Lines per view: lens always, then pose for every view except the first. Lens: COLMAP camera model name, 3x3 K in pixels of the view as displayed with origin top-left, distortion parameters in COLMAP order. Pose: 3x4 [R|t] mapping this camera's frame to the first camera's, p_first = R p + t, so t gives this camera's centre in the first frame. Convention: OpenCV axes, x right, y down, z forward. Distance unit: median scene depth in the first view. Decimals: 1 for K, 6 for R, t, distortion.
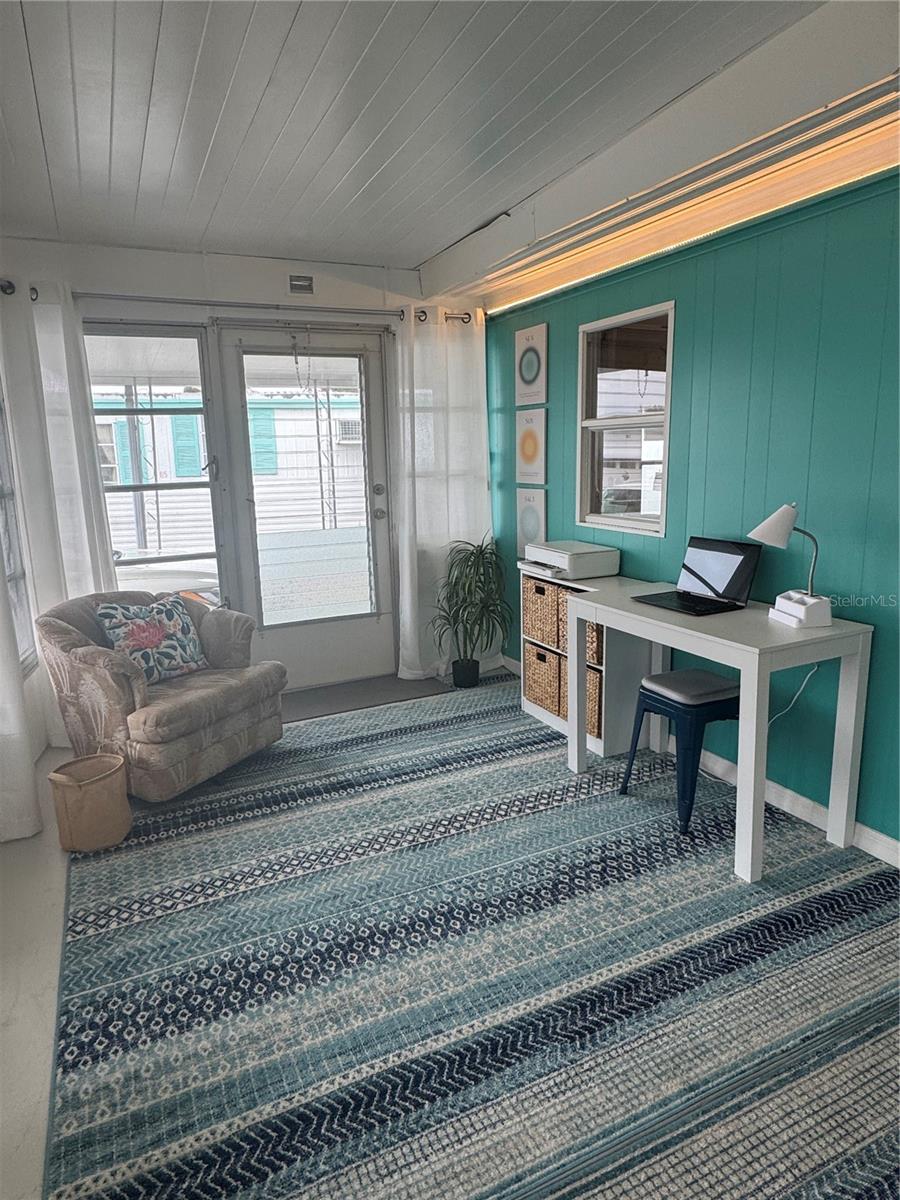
lens RADIAL K [[741.1, 0, 457.0], [0, 741.1, 599.6], [0, 0, 1]] dist [-0.003616, 0.000989]
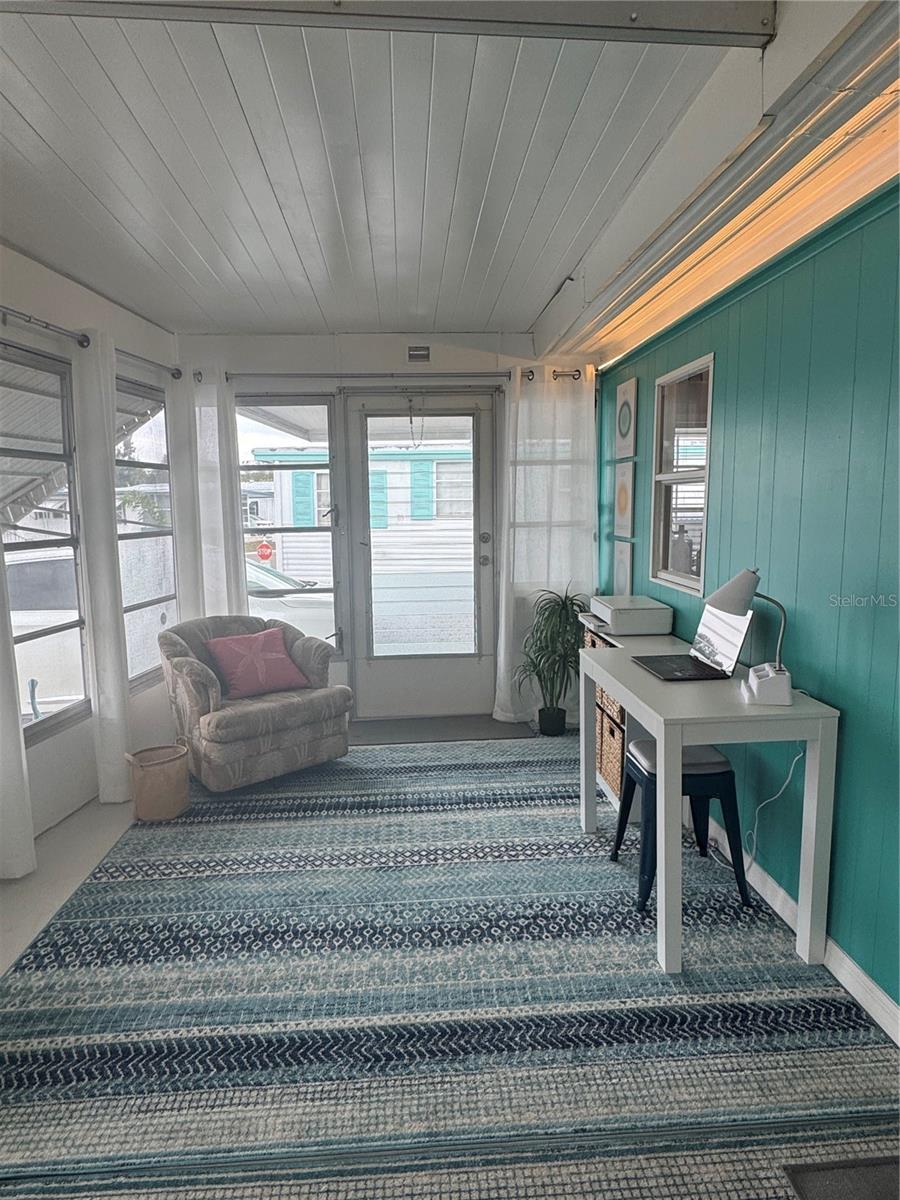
lens RADIAL K [[739.5, 0, 450.0], [0, 739.5, 600.0], [0, 0, 1]] dist [-0.002568, -0.000258]
pose [[0.926710, 0.061097, -0.370778, 0.383704], [-0.082758, 0.995651, -0.042780, -0.016361], [0.366551, 0.070330, 0.927736, 0.010244]]
